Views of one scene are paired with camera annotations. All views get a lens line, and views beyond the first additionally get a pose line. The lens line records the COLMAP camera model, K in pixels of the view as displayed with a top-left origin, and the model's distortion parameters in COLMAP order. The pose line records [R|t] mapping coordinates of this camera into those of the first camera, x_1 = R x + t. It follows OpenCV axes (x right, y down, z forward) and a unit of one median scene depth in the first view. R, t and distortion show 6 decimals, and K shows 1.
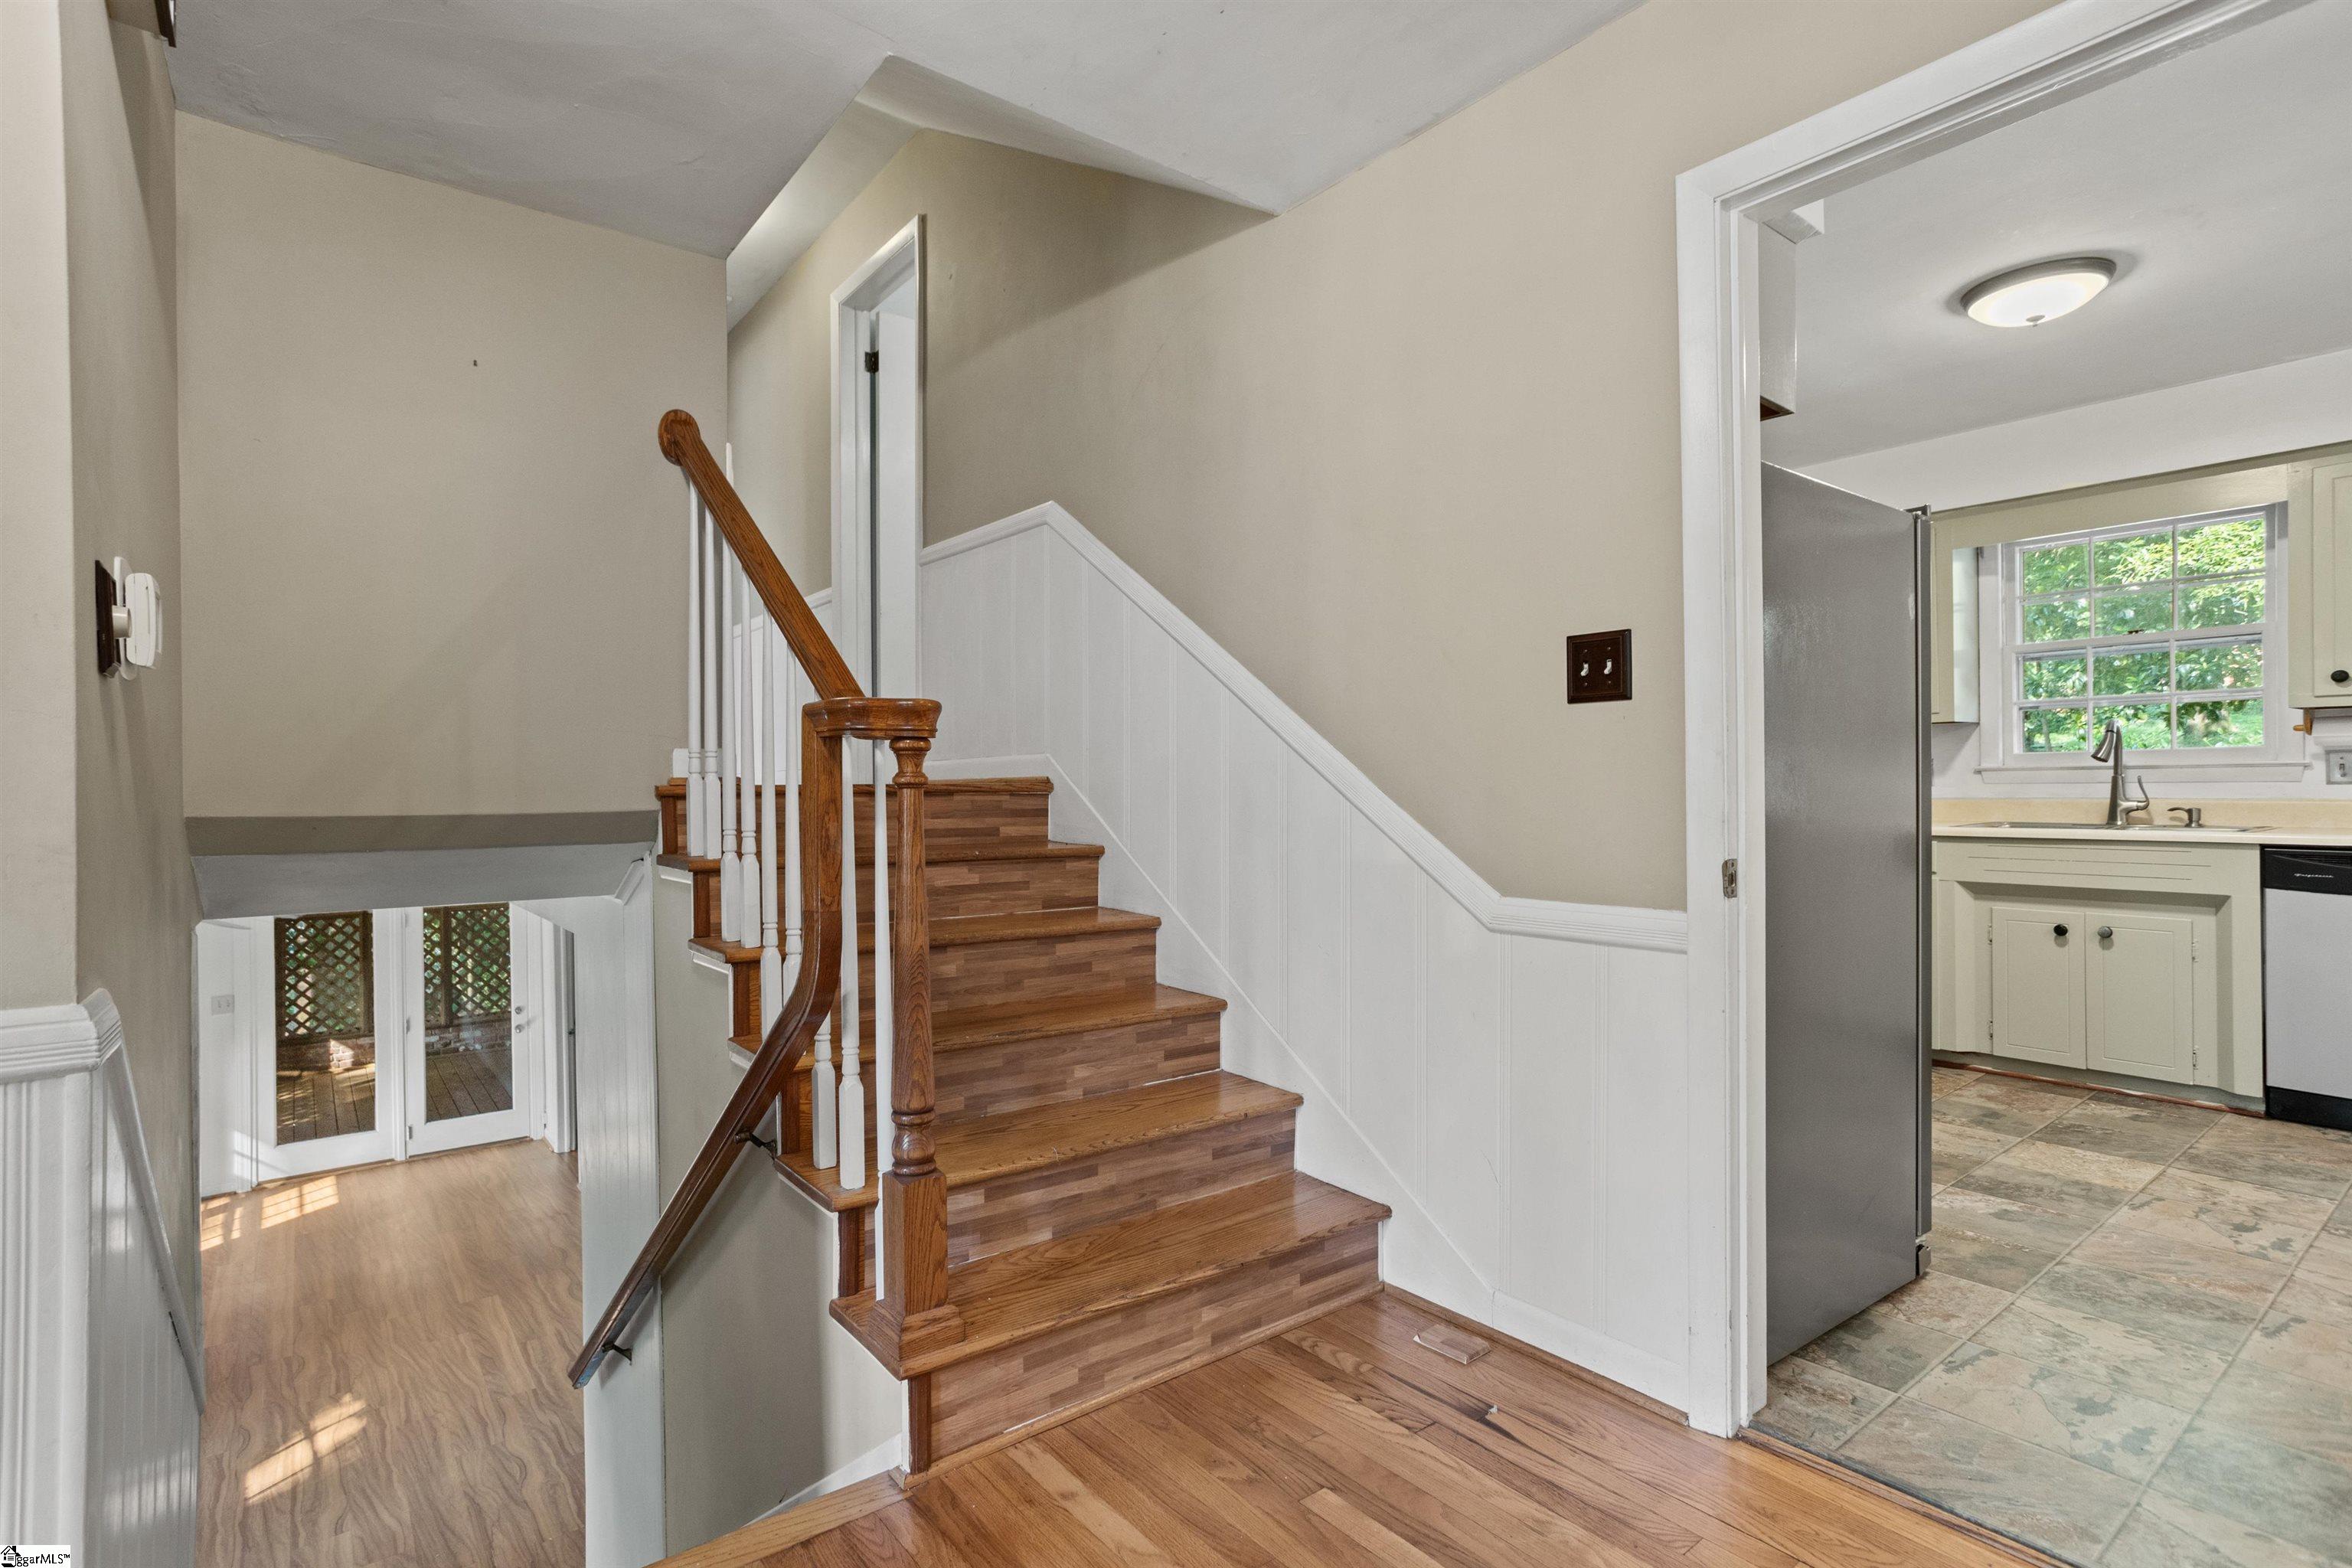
lens RADIAL K [[1143.4, 0, 1146.7], [0, 1143.4, 780.8], [0, 0, 1]] dist [-0.041721, 0.031222]
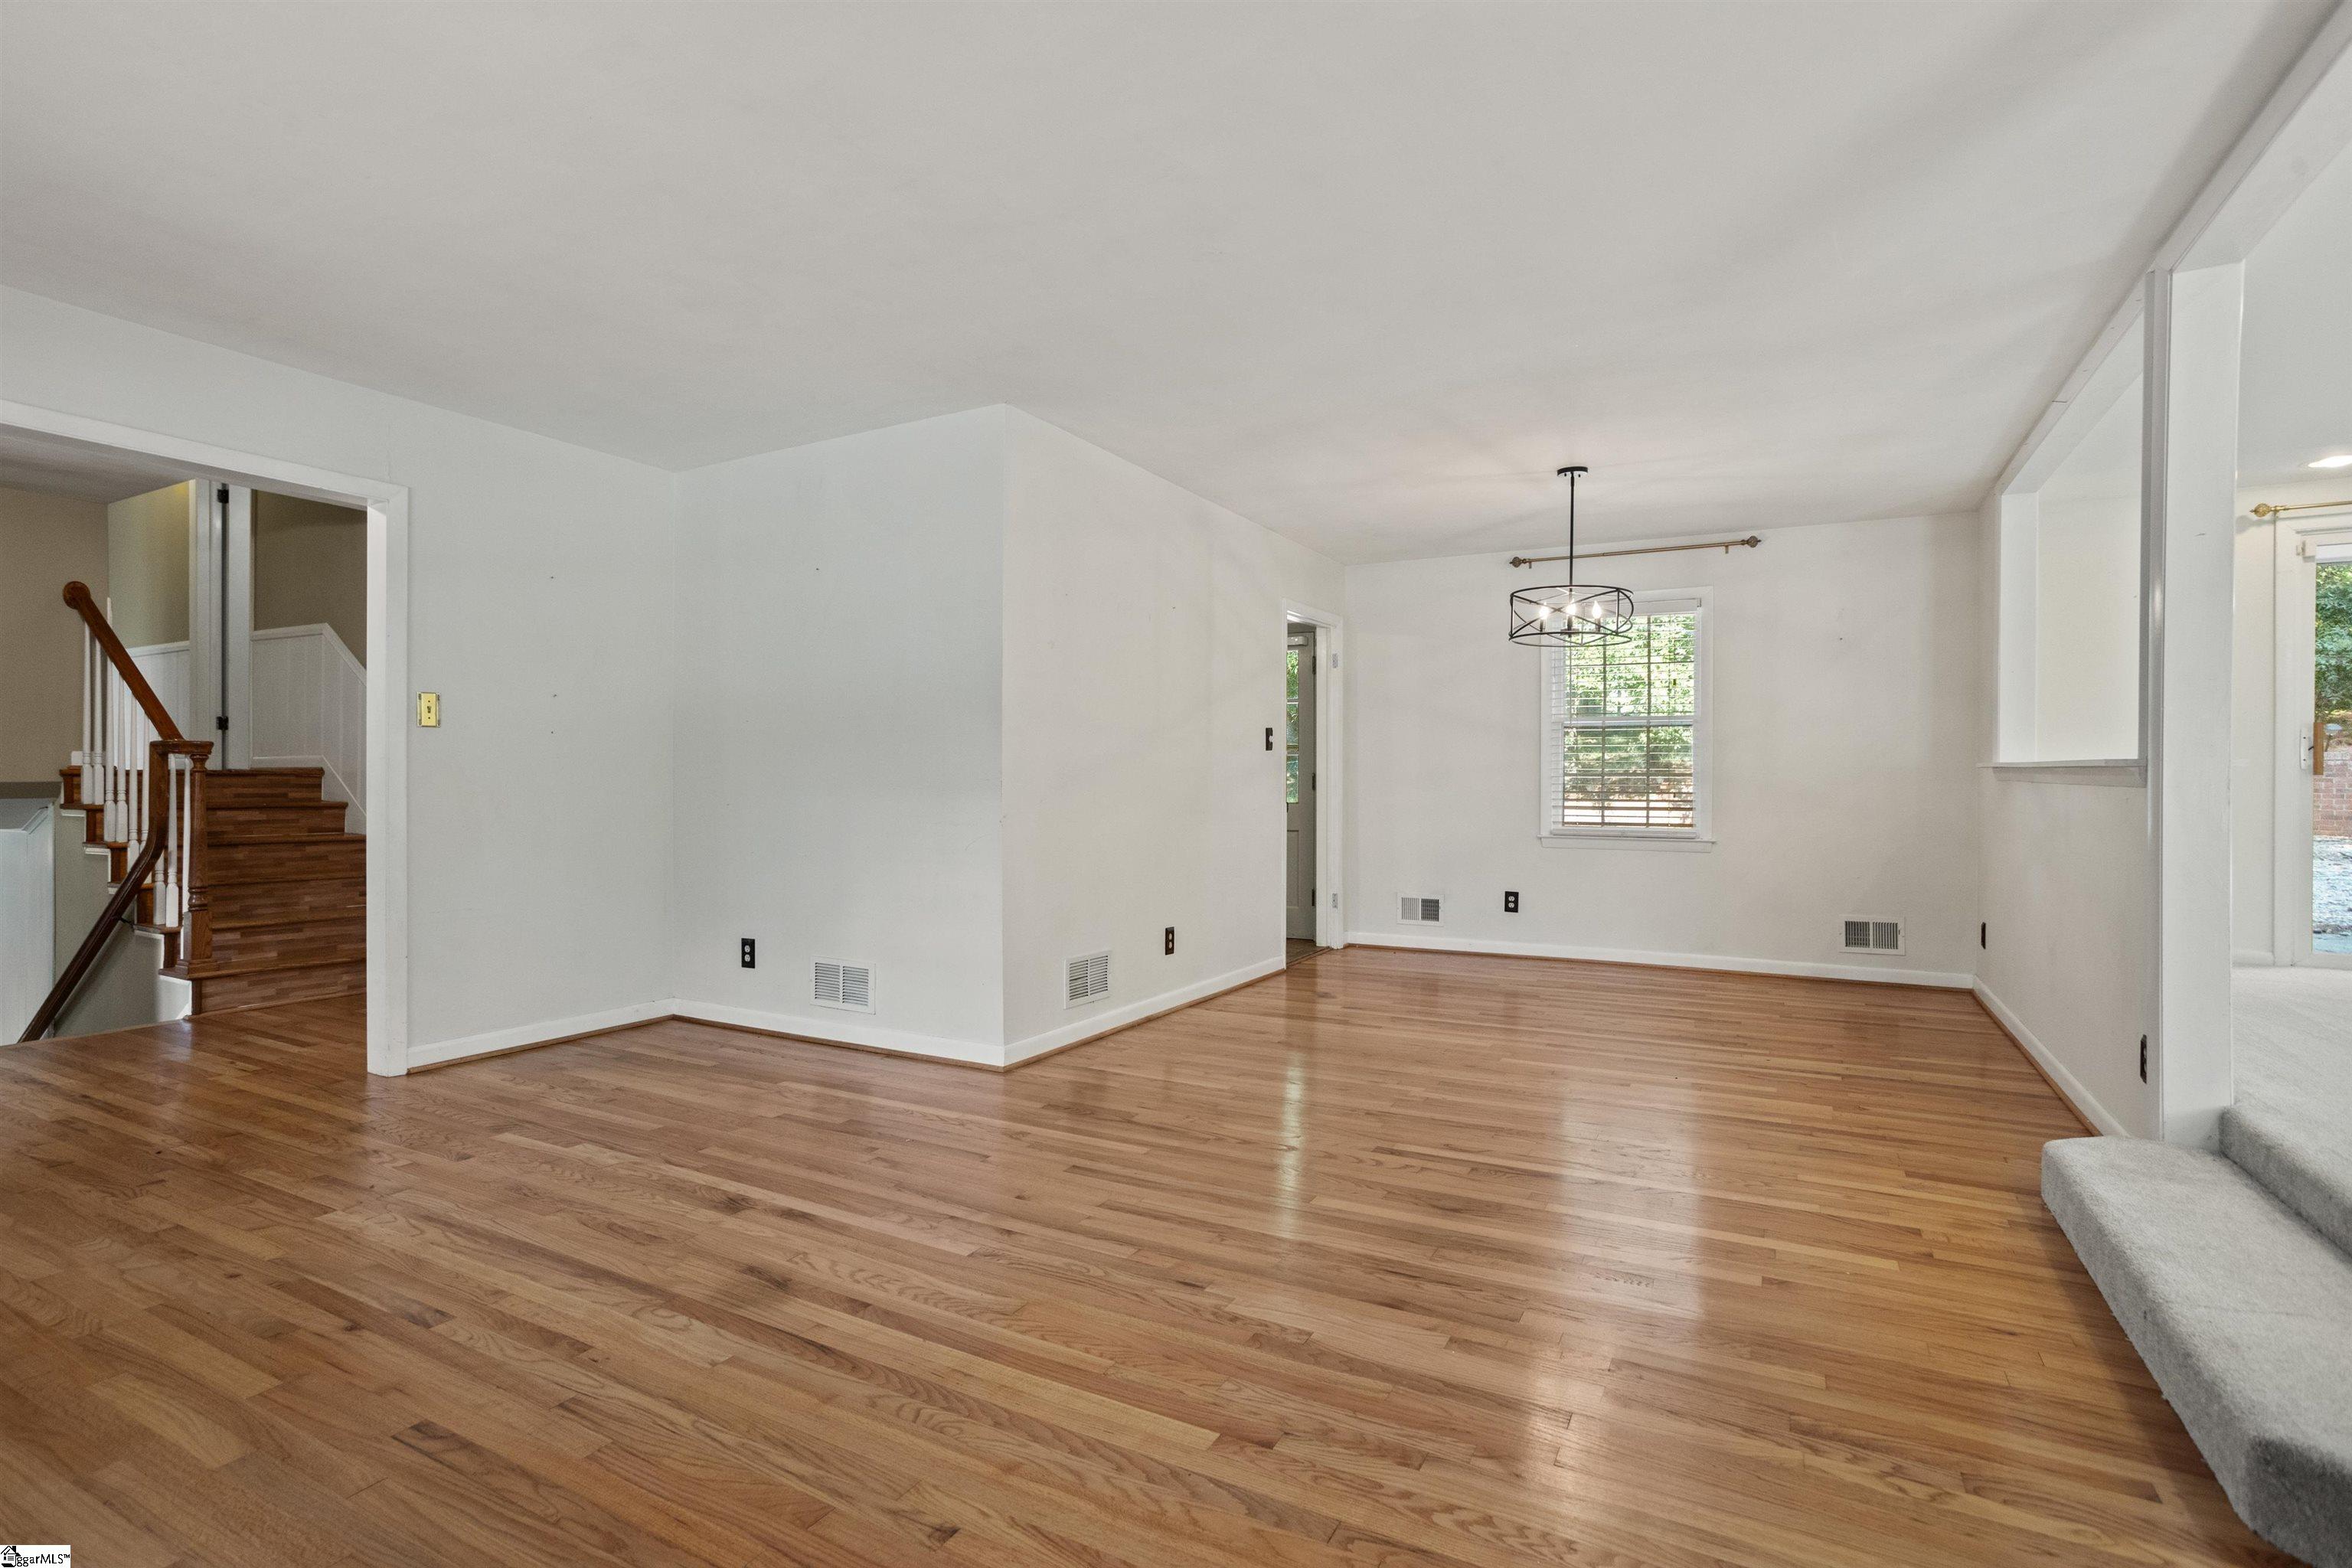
lens RADIAL K [[1143.4, 0, 1146.7], [0, 1143.4, 780.8], [0, 0, 1]] dist [-0.041721, 0.031222]
pose [[0.919288, 0.012229, 0.393394, 0.620218], [-0.015961, 0.999853, 0.006217, -0.020491], [-0.393261, -0.011994, 0.919349, -1.801806]]
